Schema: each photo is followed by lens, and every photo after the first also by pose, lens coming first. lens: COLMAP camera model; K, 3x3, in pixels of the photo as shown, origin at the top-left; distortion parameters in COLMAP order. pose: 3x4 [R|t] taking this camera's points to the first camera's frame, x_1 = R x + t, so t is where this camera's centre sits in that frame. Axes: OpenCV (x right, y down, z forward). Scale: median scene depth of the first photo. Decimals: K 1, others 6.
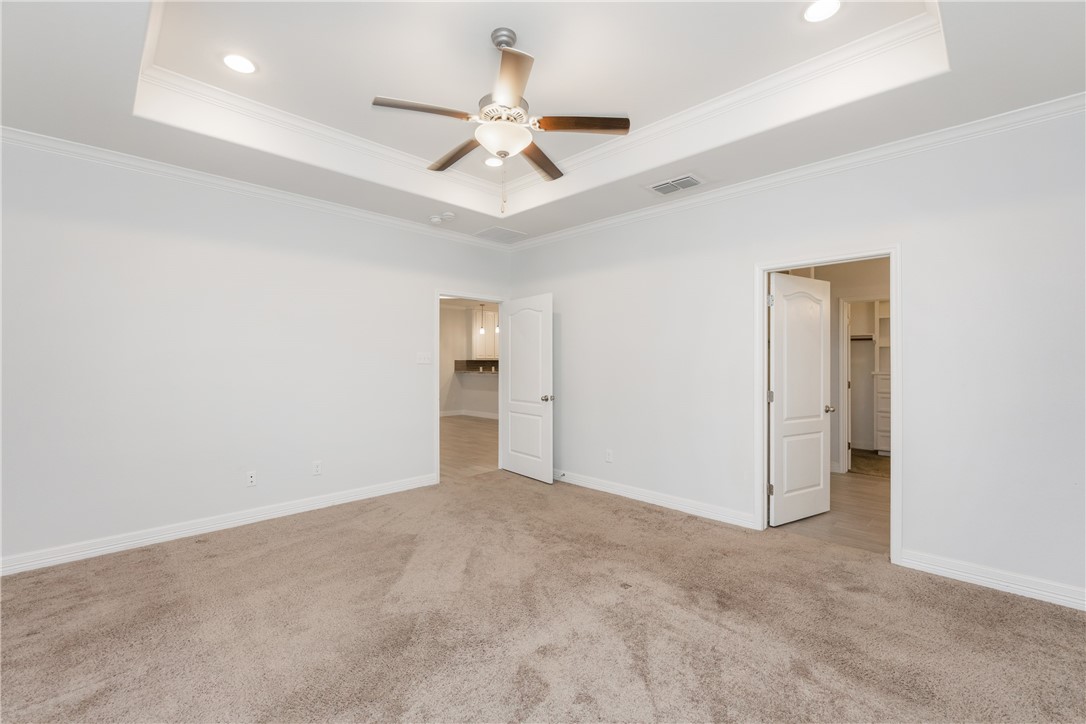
lens RADIAL K [[462.0, 0, 543.5], [0, 462.0, 360.2], [0, 0, 1]] dist [-0.003847, 0.000203]
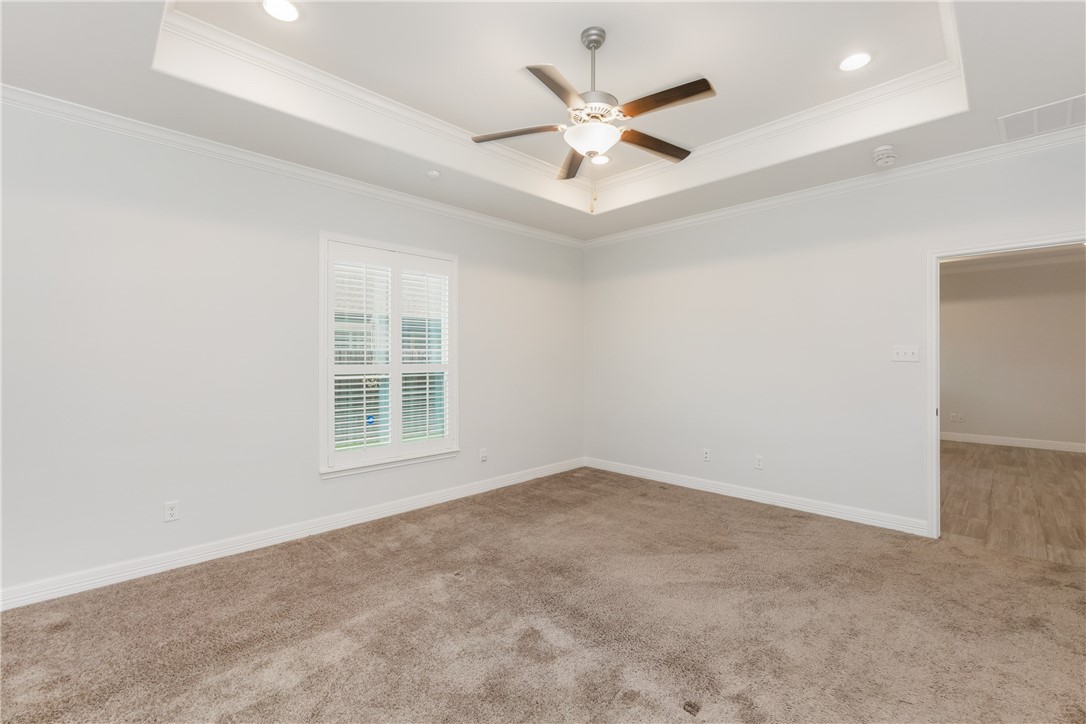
lens RADIAL K [[462.0, 0, 546.8], [0, 462.0, 360.2], [0, 0, 1]] dist [-0.003847, 0.000203]
pose [[0.005524, 0.001188, -0.999984, 0.577267], [0.005674, 0.999983, 0.001219, 0.002367], [0.999969, -0.005680, 0.005517, 0.564855]]
